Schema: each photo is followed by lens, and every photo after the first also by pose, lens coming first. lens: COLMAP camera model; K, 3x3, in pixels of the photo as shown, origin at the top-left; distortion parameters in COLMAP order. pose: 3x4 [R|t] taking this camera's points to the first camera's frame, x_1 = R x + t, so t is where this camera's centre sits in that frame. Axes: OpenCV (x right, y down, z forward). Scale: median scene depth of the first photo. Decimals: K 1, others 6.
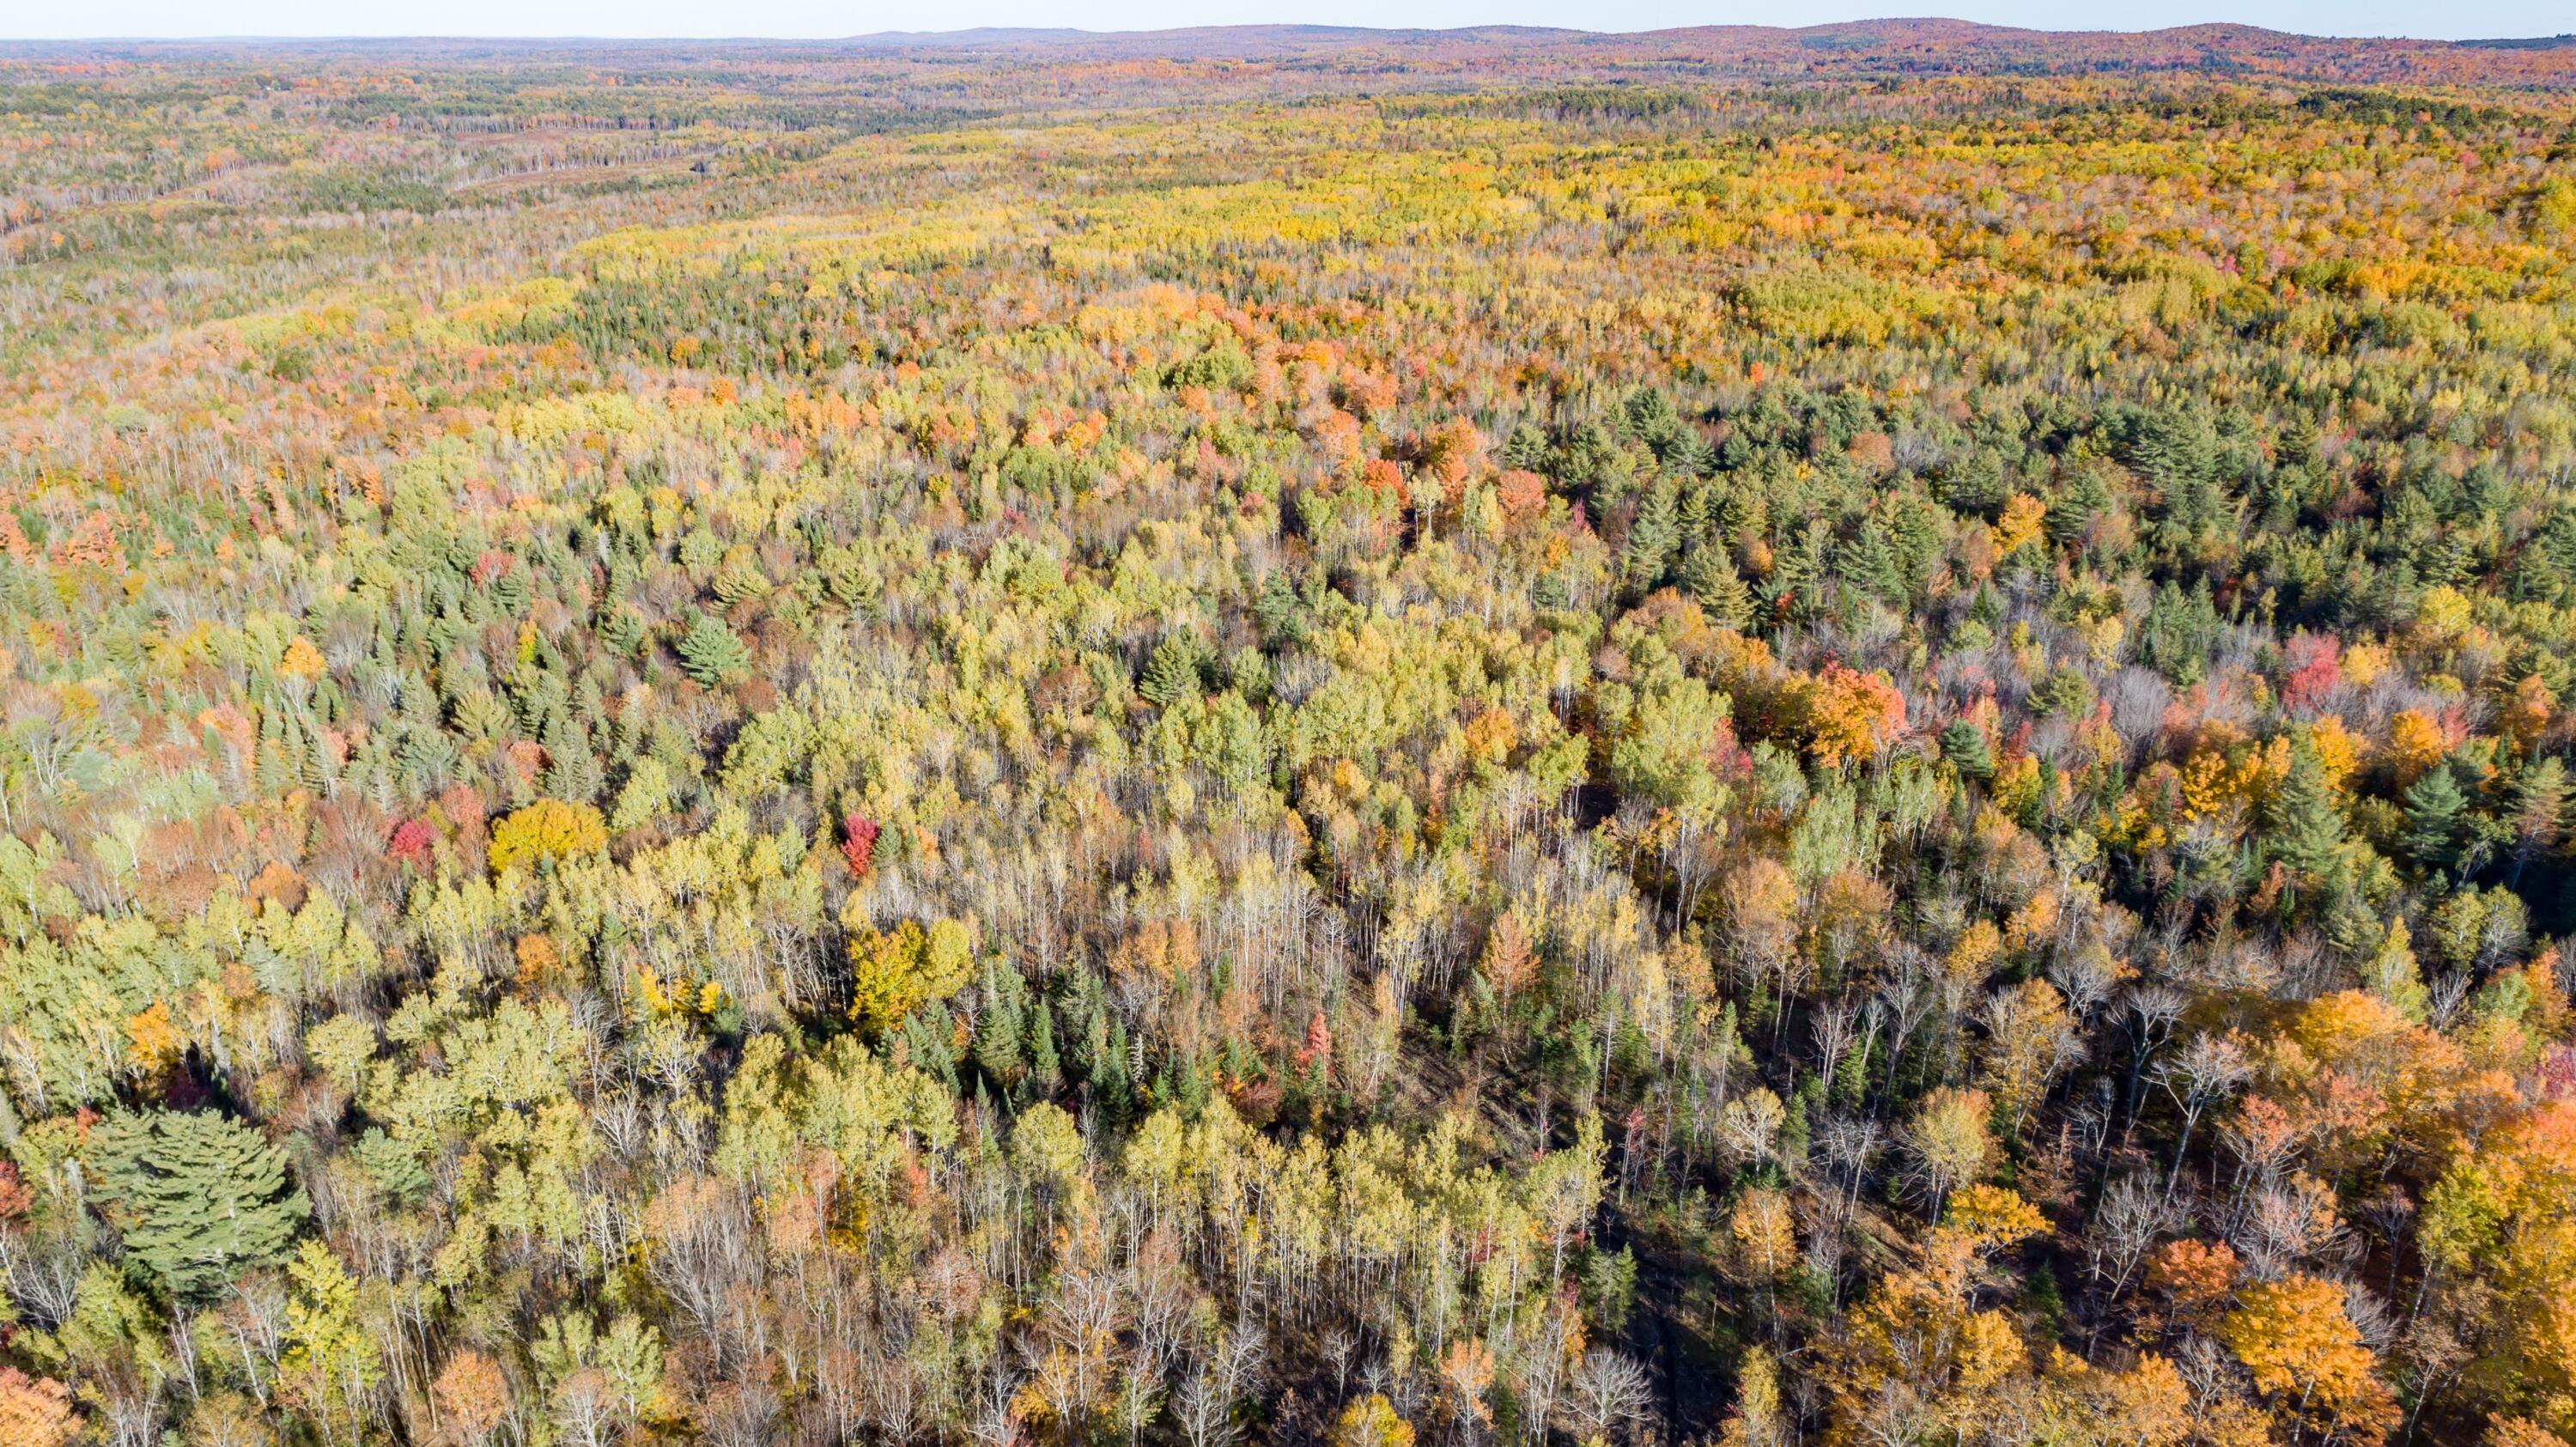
lens RADIAL K [[1726.1, 0, 1288.0], [0, 1726.1, 723.5], [0, 0, 1]] dist [-0.014229, 0.008095]
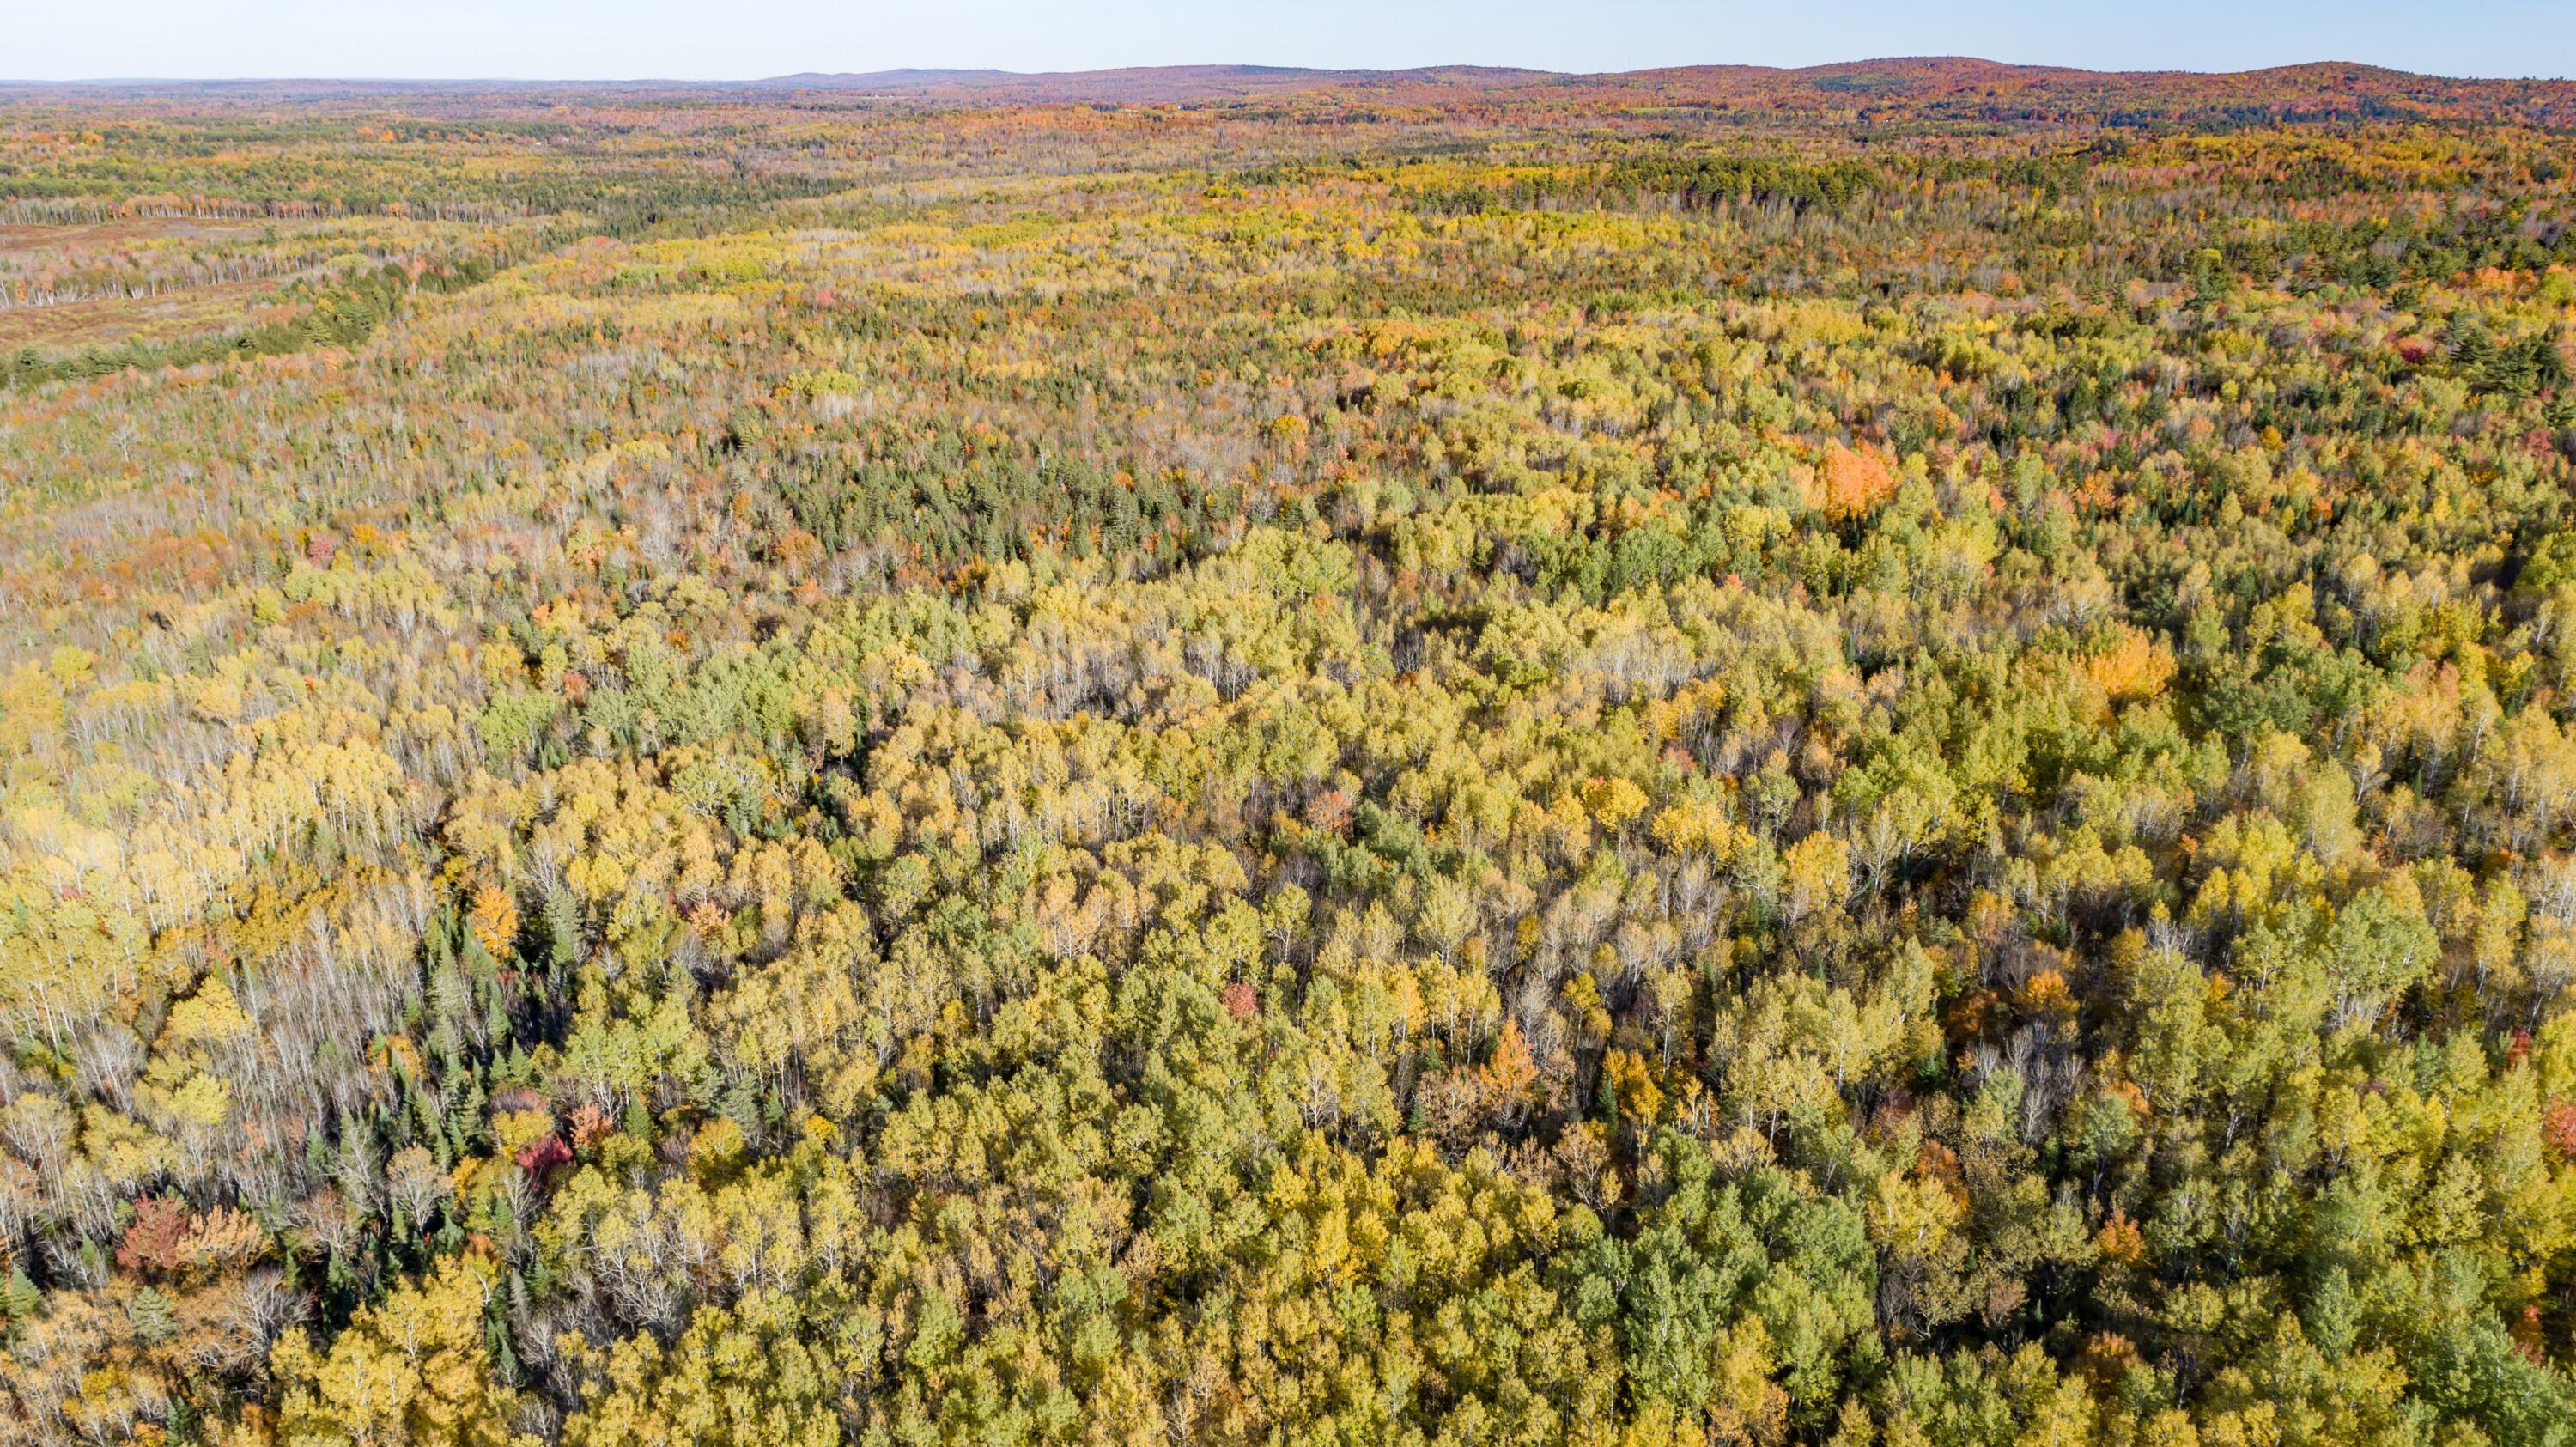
lens RADIAL K [[1726.1, 0, 1288.0], [0, 1726.1, 723.5], [0, 0, 1]] dist [-0.014229, 0.008095]
pose [[0.999313, -0.014057, 0.034281, -0.068945], [0.014760, 0.999684, -0.020329, -0.777228], [-0.033985, 0.020821, 0.999205, 1.926600]]
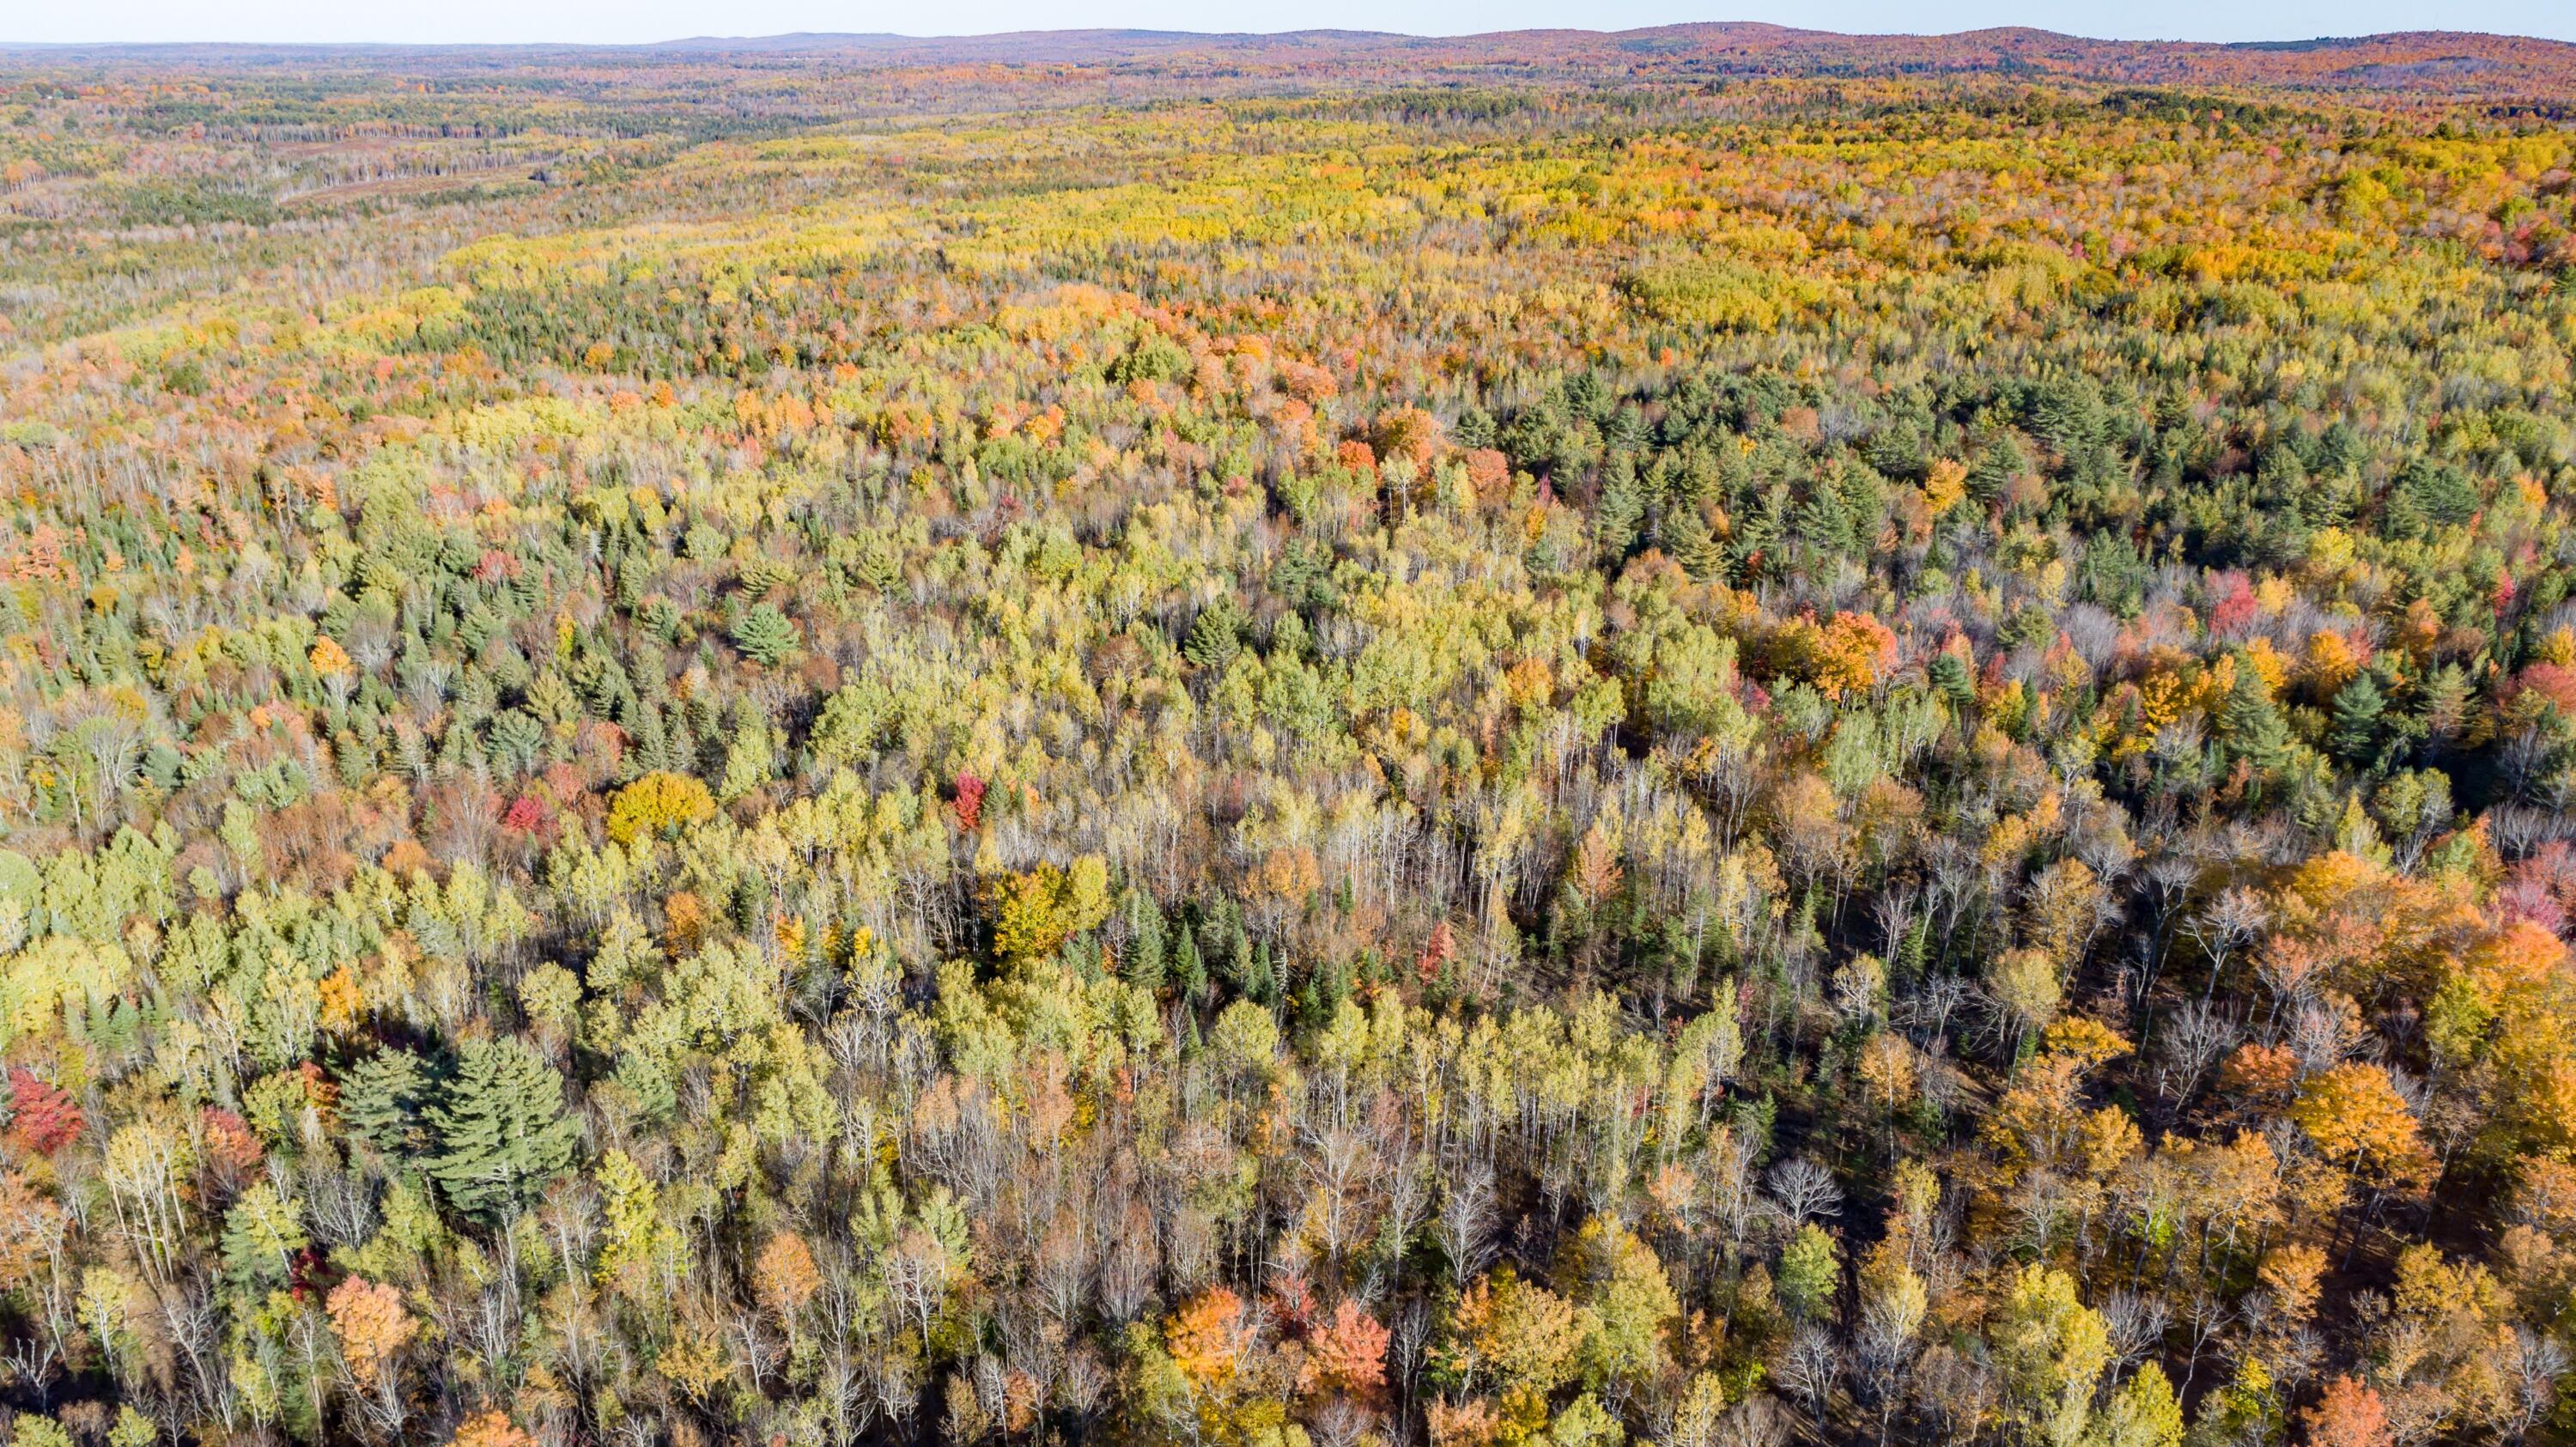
lens RADIAL K [[1726.1, 0, 1288.0], [0, 1726.1, 723.5], [0, 0, 1]] dist [-0.014229, 0.008095]
pose [[0.995250, -0.036775, 0.090144, -0.084502], [0.036967, 0.999316, -0.000465, 0.017636], [-0.090065, 0.003795, 0.995929, -0.046191]]
